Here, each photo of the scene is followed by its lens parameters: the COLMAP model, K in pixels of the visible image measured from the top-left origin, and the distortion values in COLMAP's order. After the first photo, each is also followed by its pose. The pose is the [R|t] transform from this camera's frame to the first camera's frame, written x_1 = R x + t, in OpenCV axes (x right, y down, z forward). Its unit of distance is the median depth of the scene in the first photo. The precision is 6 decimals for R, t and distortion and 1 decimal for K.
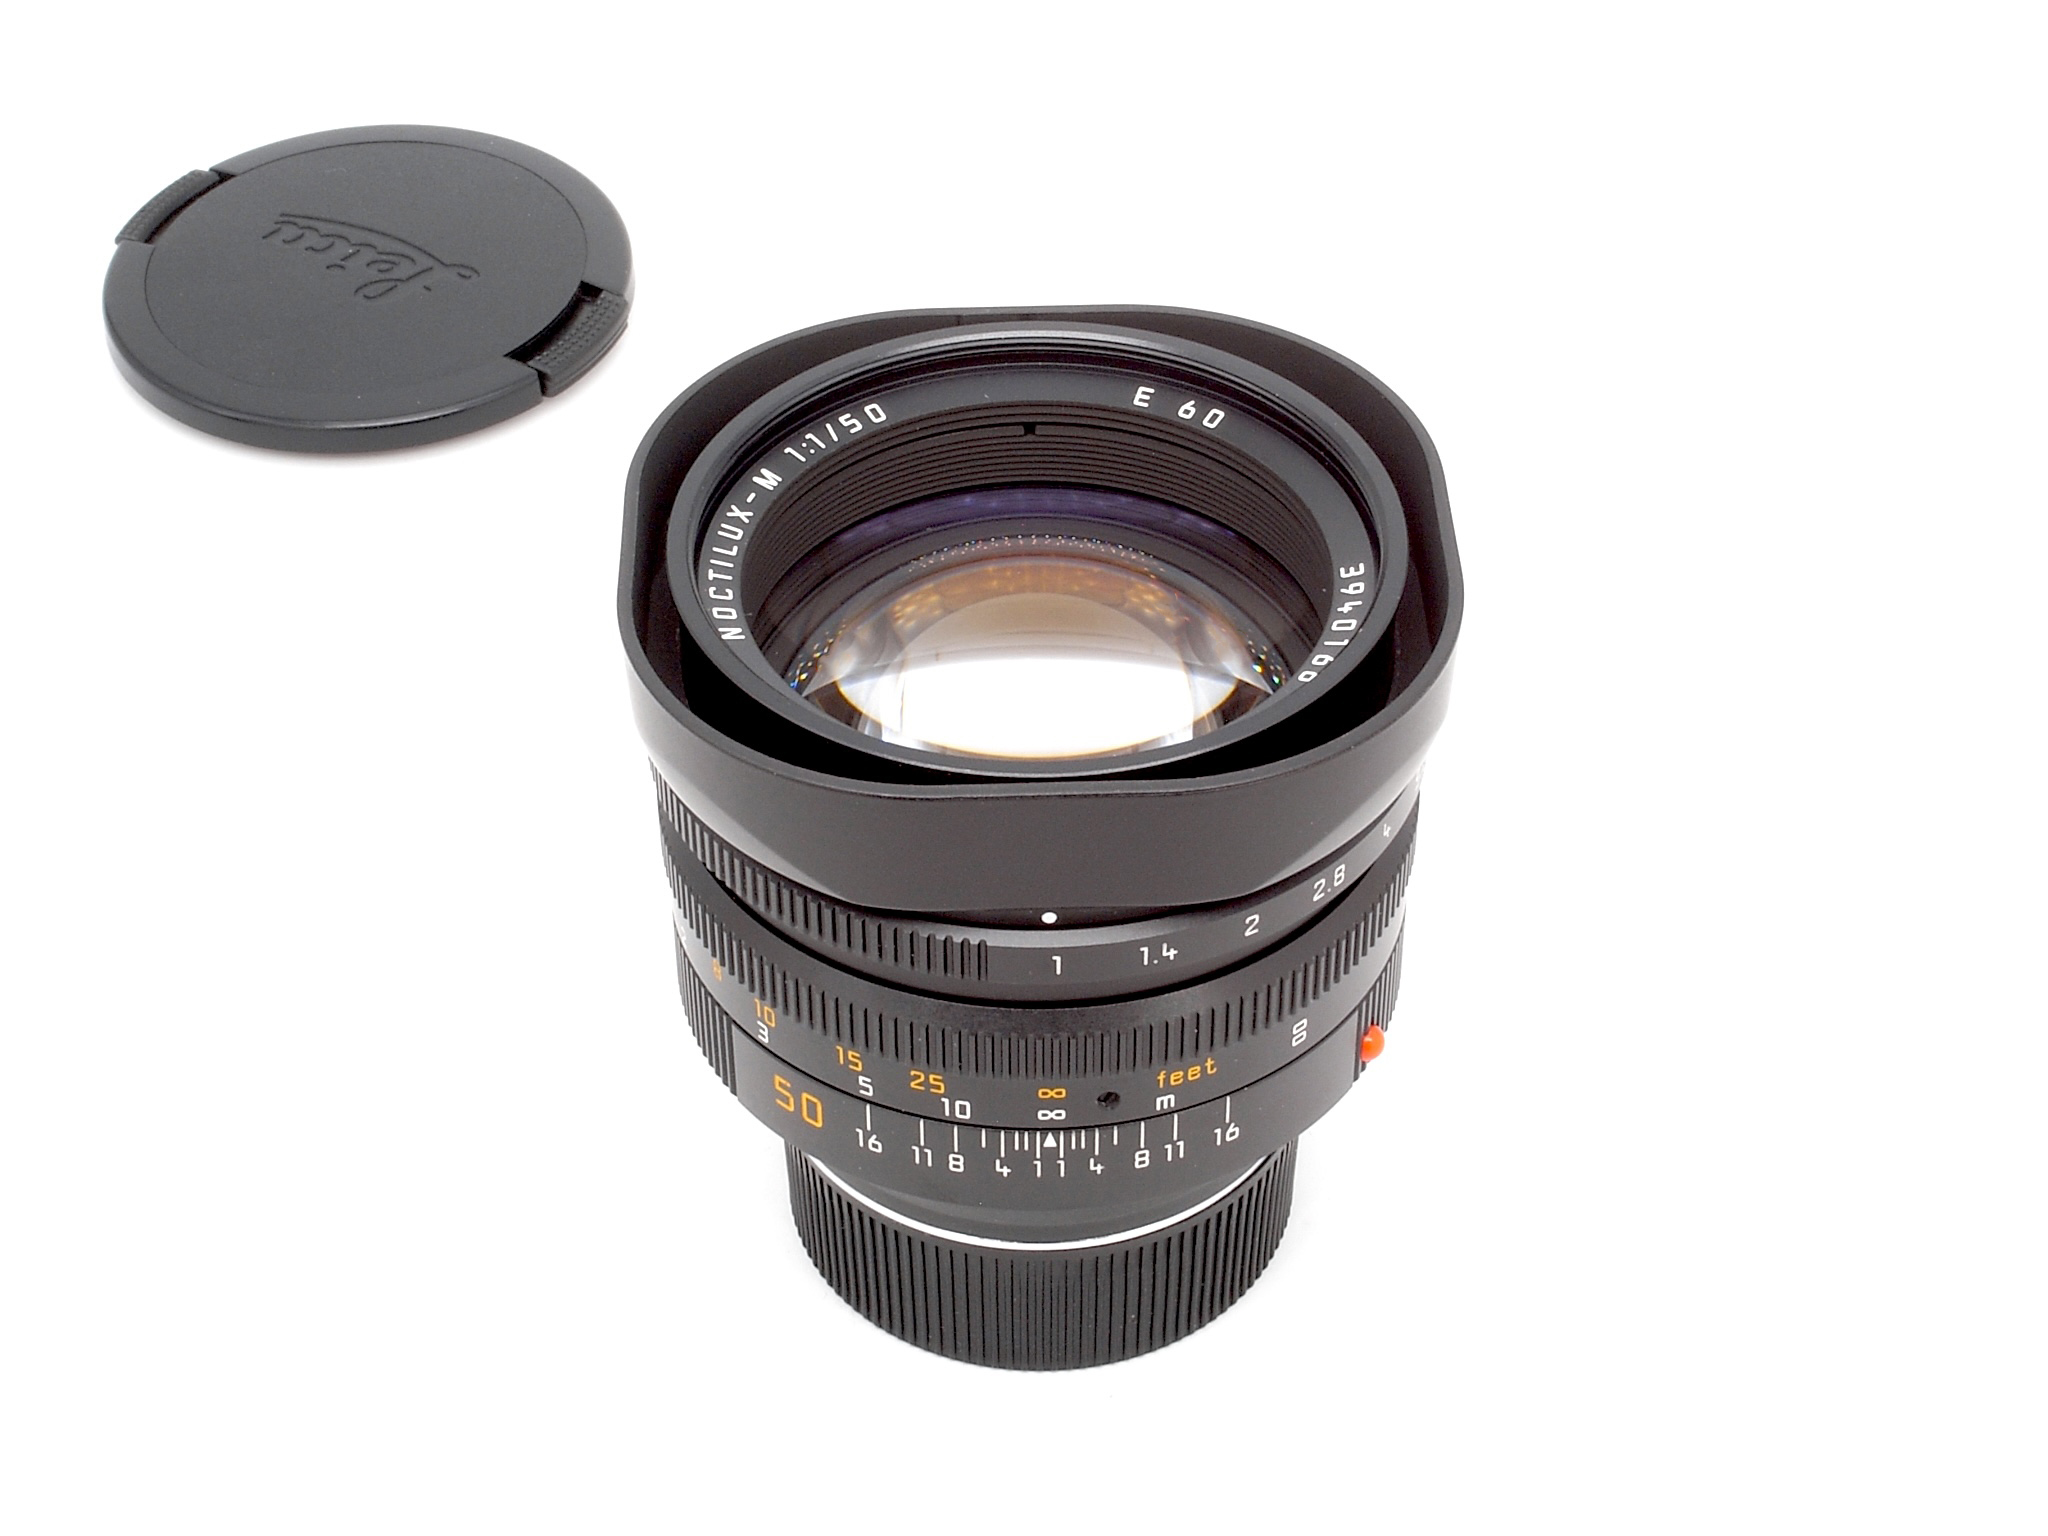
lens RADIAL K [[4318.2, 0, 1025.6], [0, 4318.2, 768.3], [0, 0, 1]] dist [-0.923244, 0.000000]
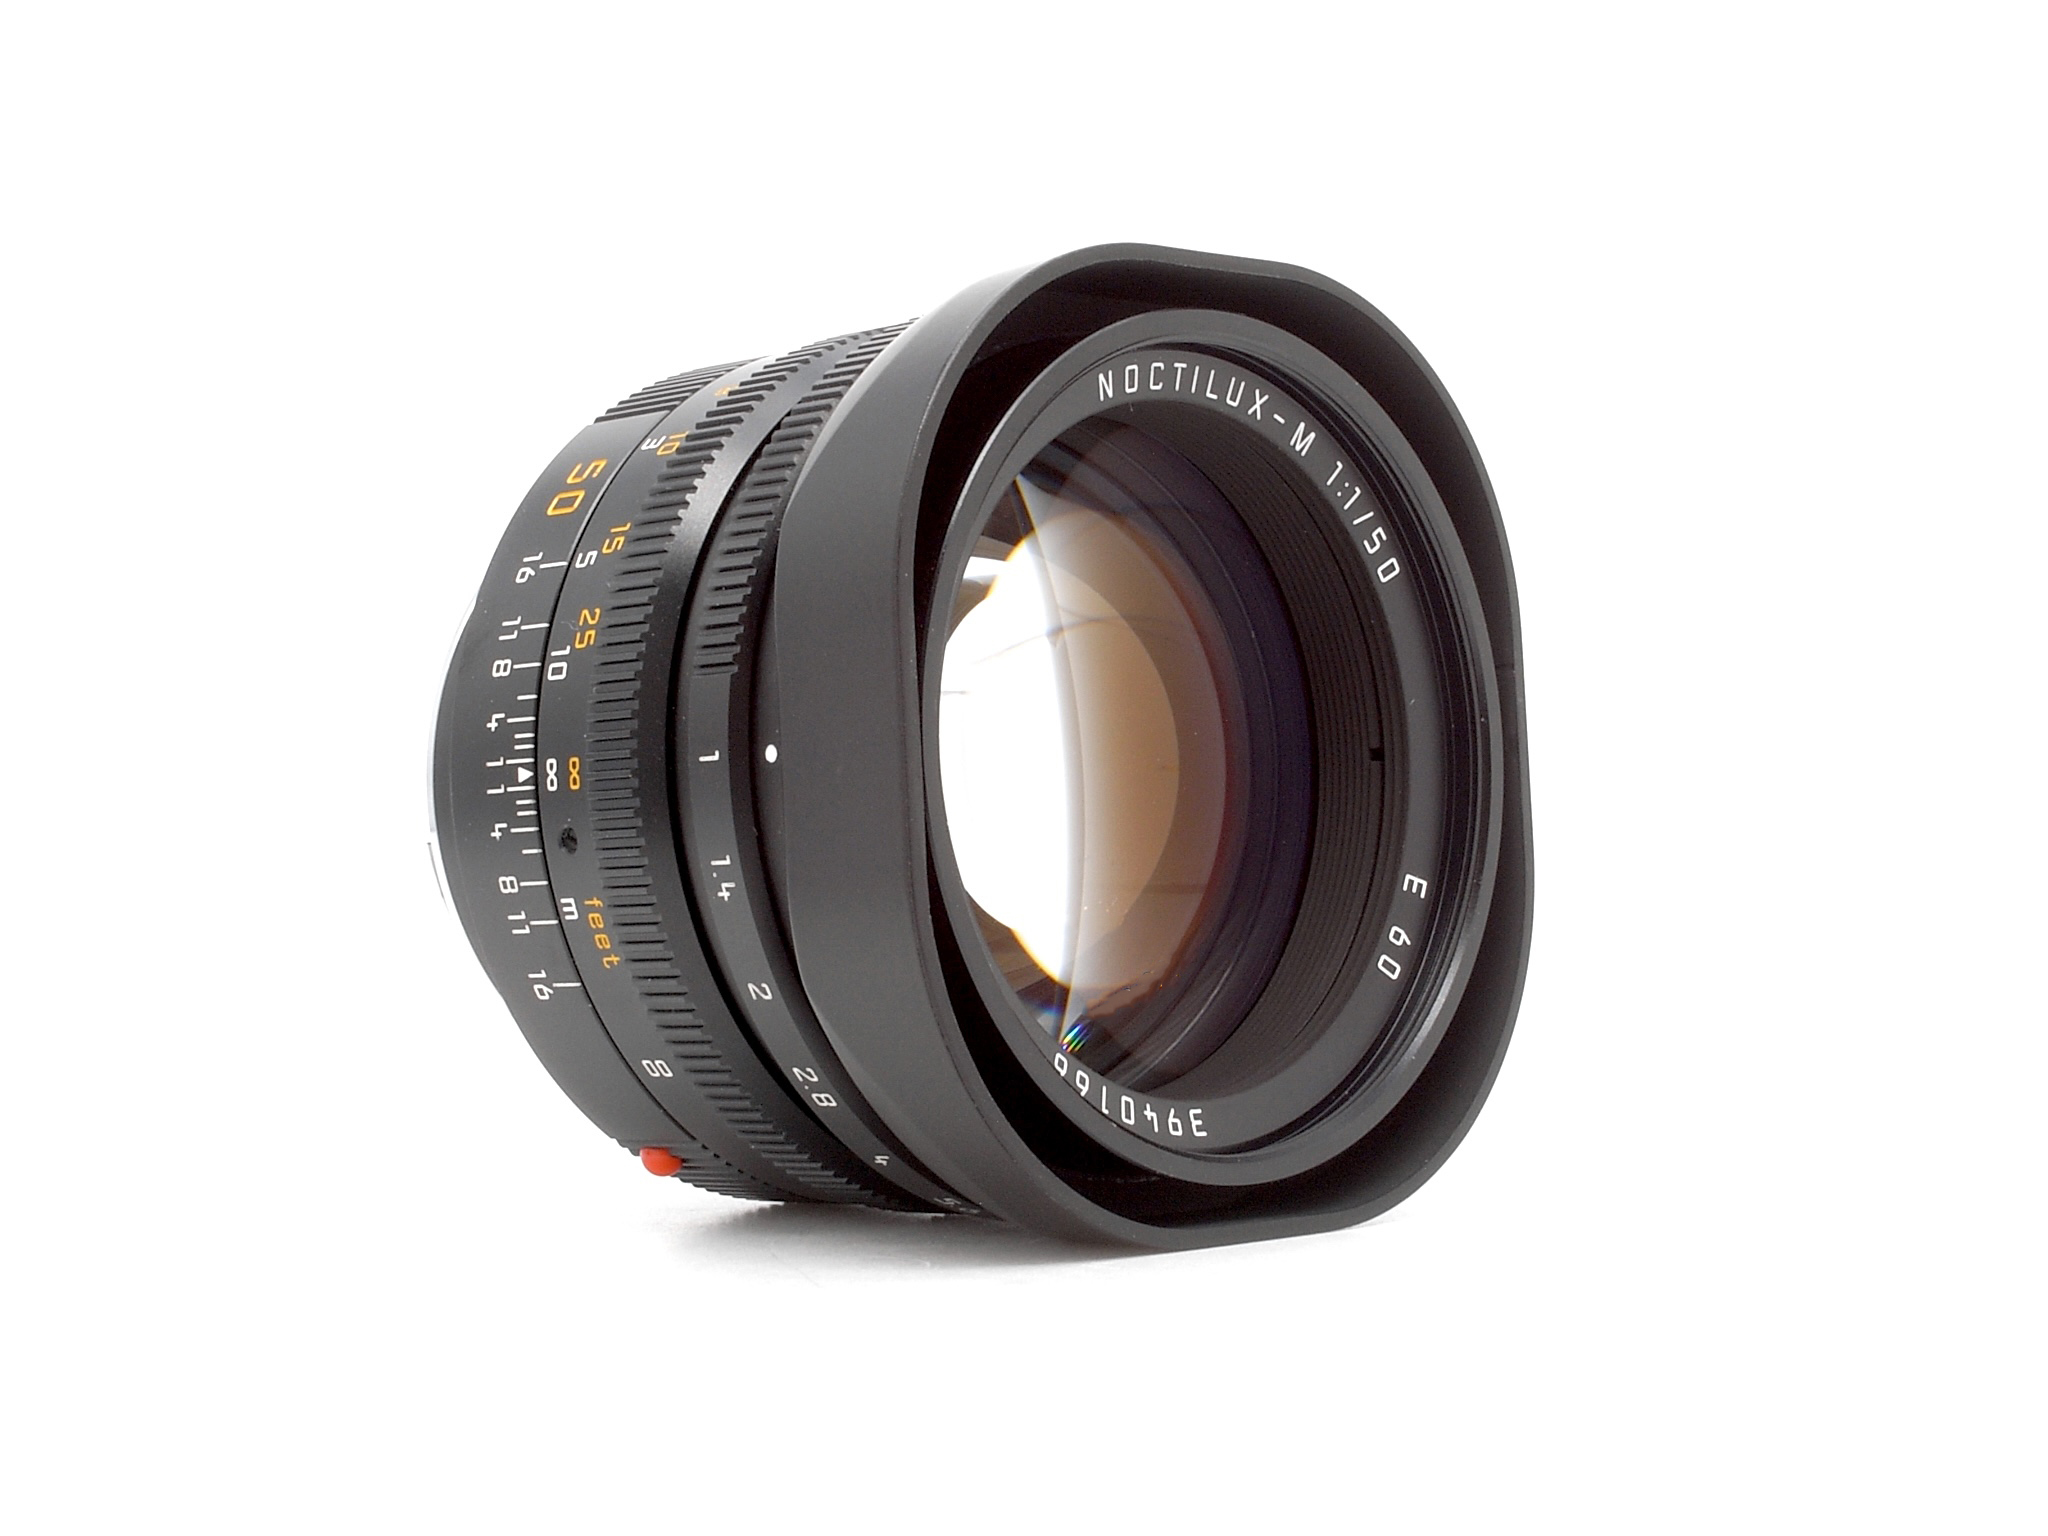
lens RADIAL K [[4318.2, 0, 1025.0], [0, 4318.2, 756.3], [0, 0, 1]] dist [-0.923244, 0.000000]
pose [[0.013744, 0.998275, -0.057073, 0.051679], [-0.998184, 0.017046, 0.057774, -0.061749], [0.058648, 0.056176, 0.996697, 0.155636]]
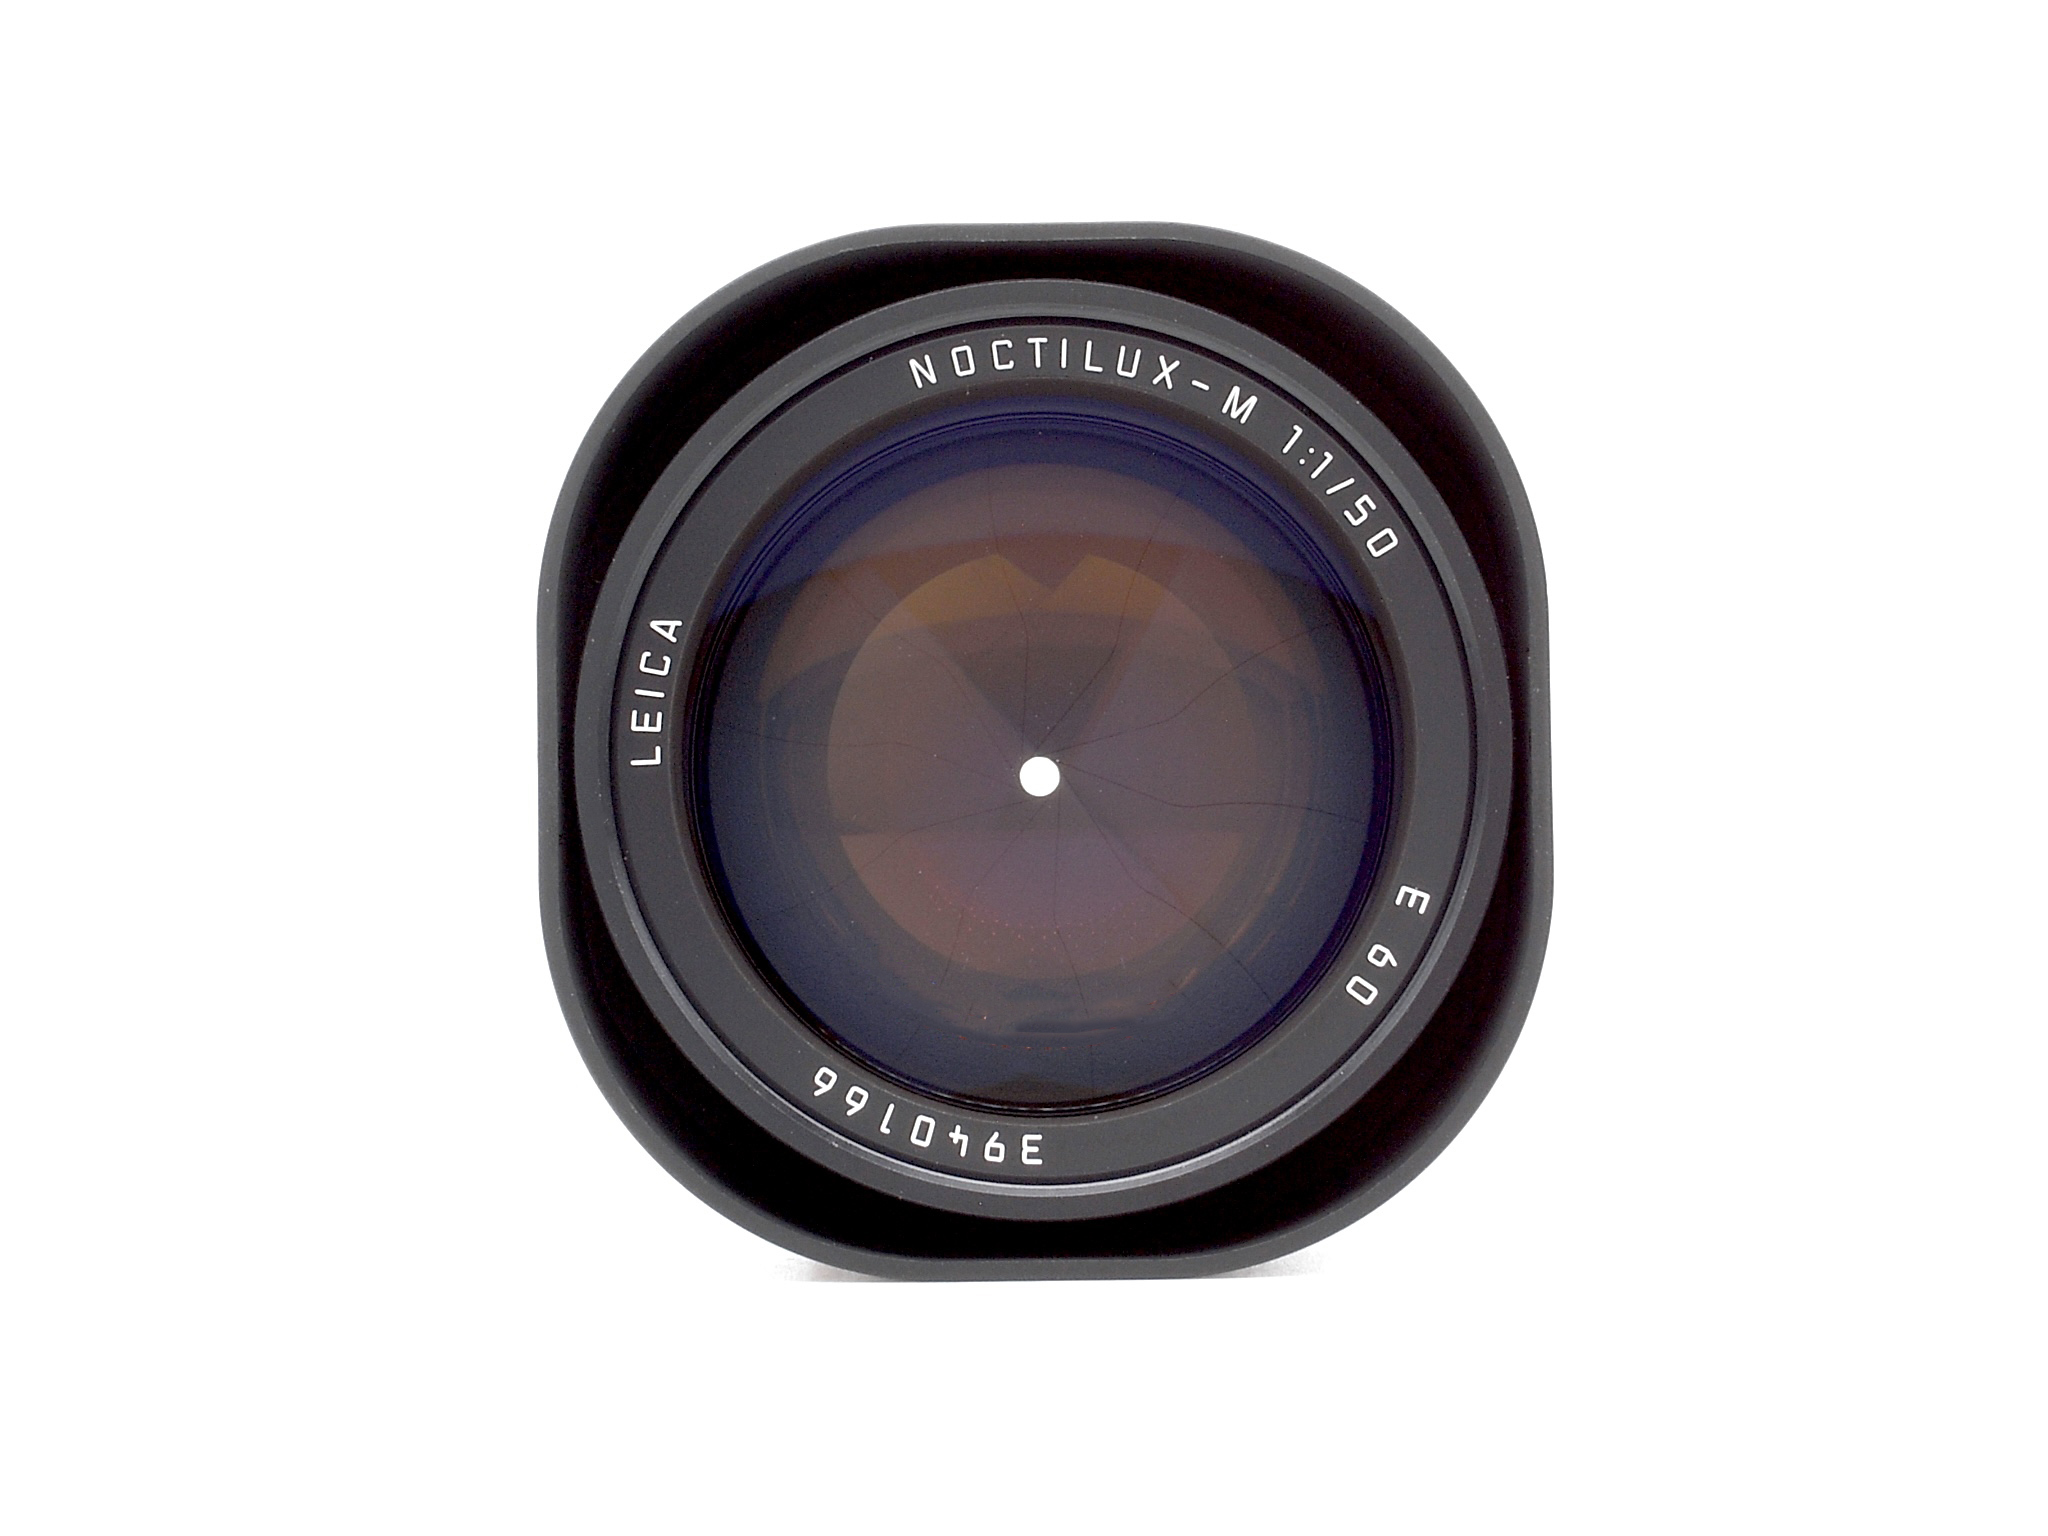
lens RADIAL K [[4318.2, 0, 1024.9], [0, 4318.2, 774.4], [0, 0, 1]] dist [-0.923244, 0.000000]
pose [[-0.016861, 0.999443, -0.028796, 0.029811], [-0.625211, 0.011937, 0.780365, -0.658281], [0.780274, 0.031162, 0.624661, 0.501715]]
